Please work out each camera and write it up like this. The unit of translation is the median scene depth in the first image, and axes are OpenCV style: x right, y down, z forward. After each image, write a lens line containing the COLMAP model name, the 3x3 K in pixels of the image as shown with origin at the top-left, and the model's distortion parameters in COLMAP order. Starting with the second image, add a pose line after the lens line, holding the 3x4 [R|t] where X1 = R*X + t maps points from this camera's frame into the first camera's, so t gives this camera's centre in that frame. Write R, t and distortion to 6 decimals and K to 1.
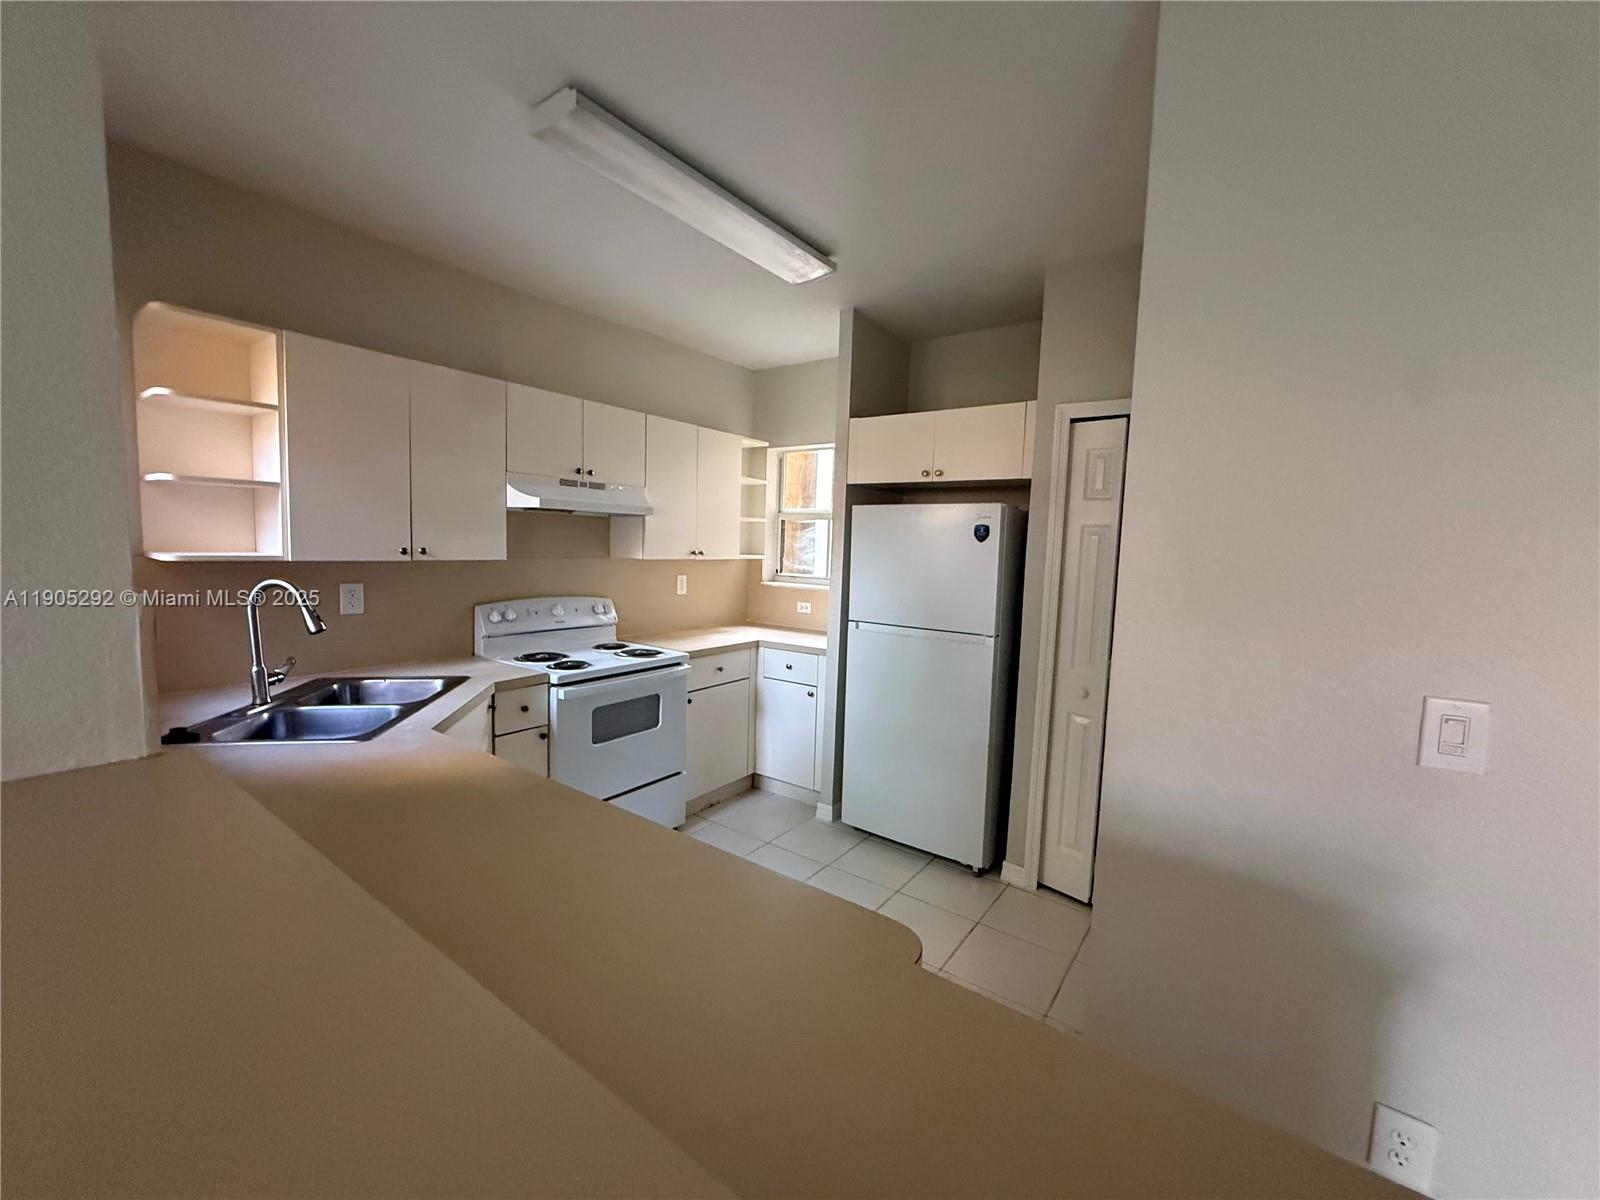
lens RADIAL K [[645.0, 0, 796.6], [0, 645.0, 600.6], [0, 0, 1]] dist [0.002831, 0.000206]
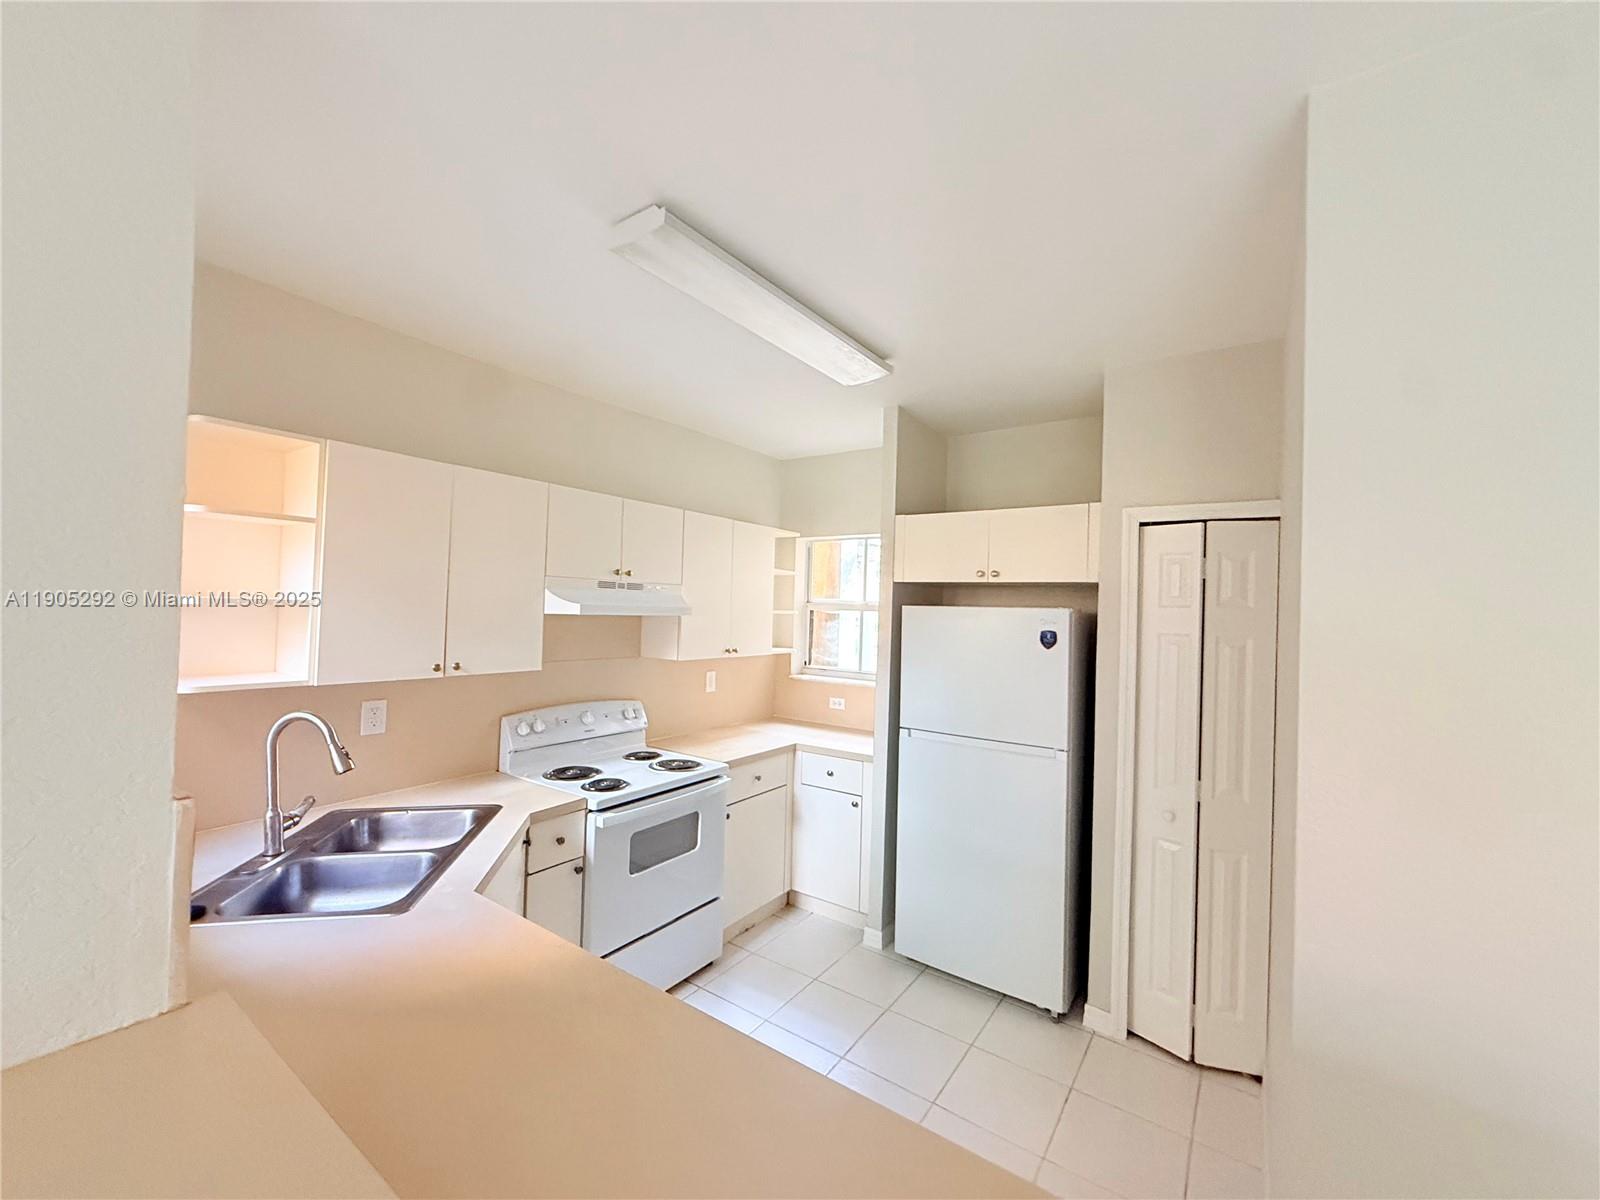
lens RADIAL K [[645.0, 0, 796.6], [0, 645.0, 600.6], [0, 0, 1]] dist [0.002831, 0.000206]
pose [[0.999835, -0.002370, 0.017986, -0.091776], [0.004188, 0.994800, -0.101765, -0.061791], [-0.017652, 0.101823, 0.994646, 0.055327]]
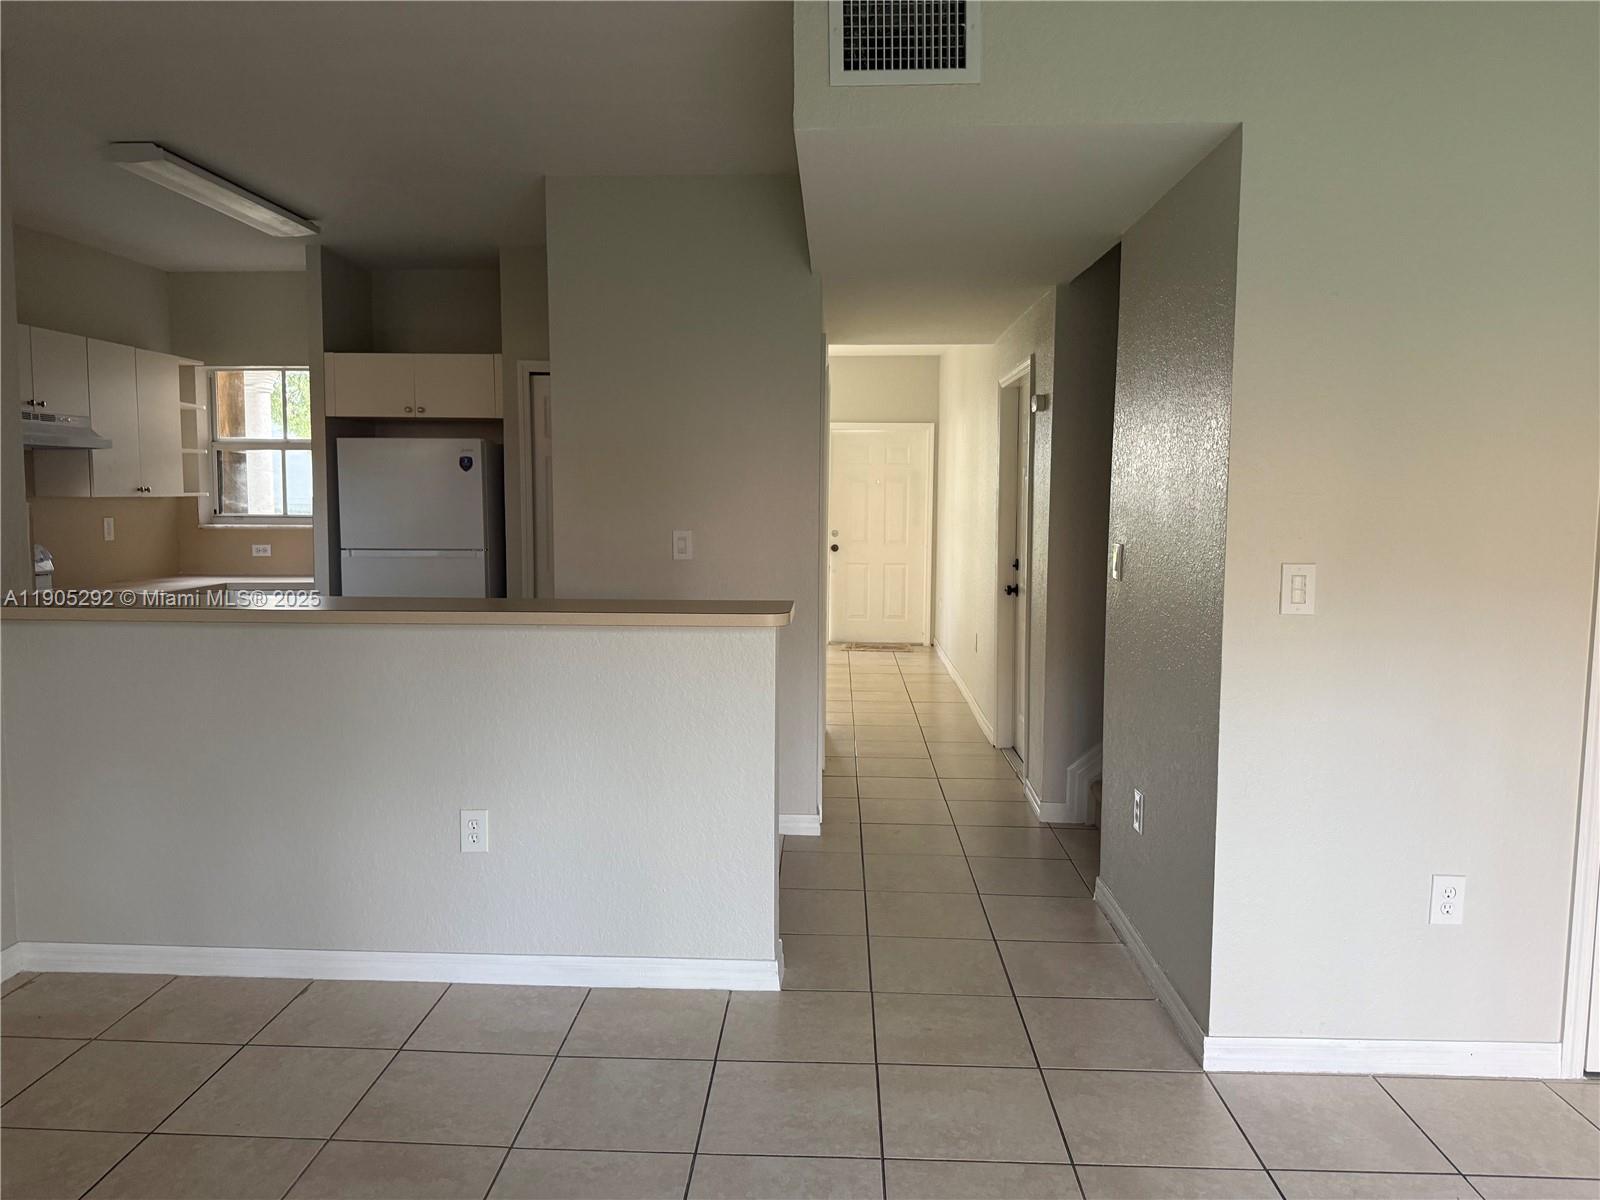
lens RADIAL K [[1124.2, 0, 798.1], [0, 1124.2, 592.4], [0, 0, 1]] dist [0.072338, -0.125002]
pose [[0.827373, -0.075981, 0.556490, -0.353380], [0.070945, 0.997009, 0.030649, 0.102592], [-0.557155, 0.014122, 0.830289, -0.981796]]
